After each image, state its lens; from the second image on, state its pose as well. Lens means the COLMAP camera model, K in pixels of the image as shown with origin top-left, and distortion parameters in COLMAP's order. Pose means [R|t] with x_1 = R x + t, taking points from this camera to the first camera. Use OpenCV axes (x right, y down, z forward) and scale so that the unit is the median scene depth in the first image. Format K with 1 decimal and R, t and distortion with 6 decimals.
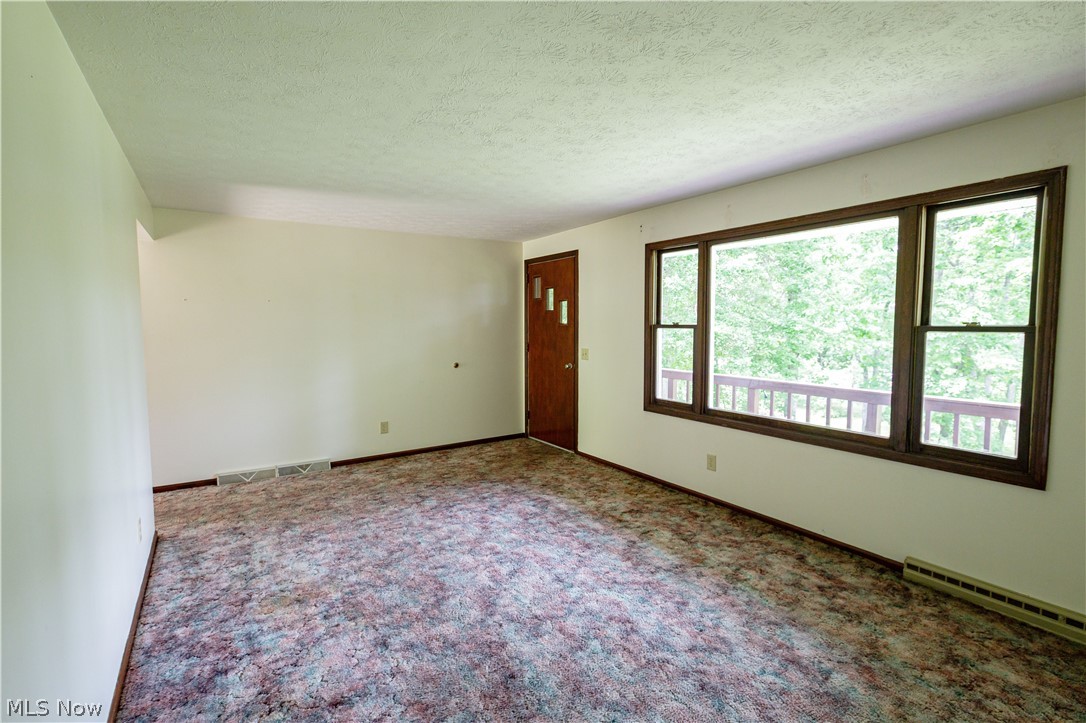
lens RADIAL K [[506.2, 0, 540.5], [0, 506.2, 357.3], [0, 0, 1]] dist [0.000314, -0.000418]
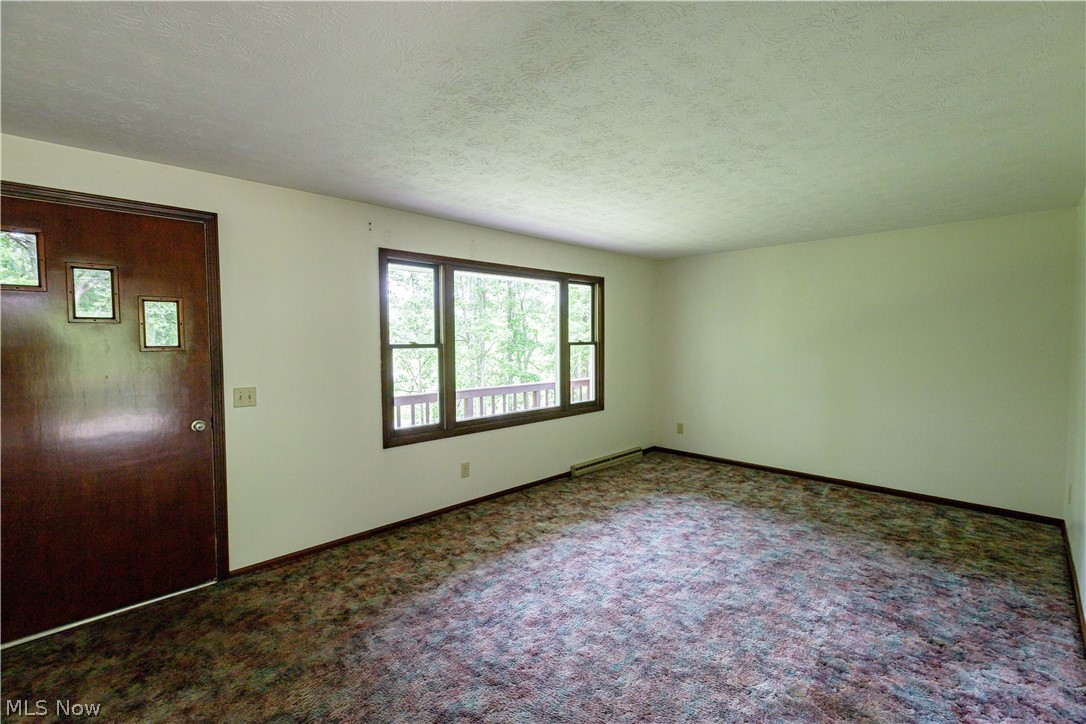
lens RADIAL K [[483.1, 0, 543.3], [0, 483.1, 367.2], [0, 0, 1]] dist [-0.000284, -0.000007]
pose [[-0.206575, -0.050367, 0.977134, -0.842268], [0.076666, 0.994770, 0.067484, -0.083812], [-0.975423, 0.088854, -0.201633, 1.231201]]
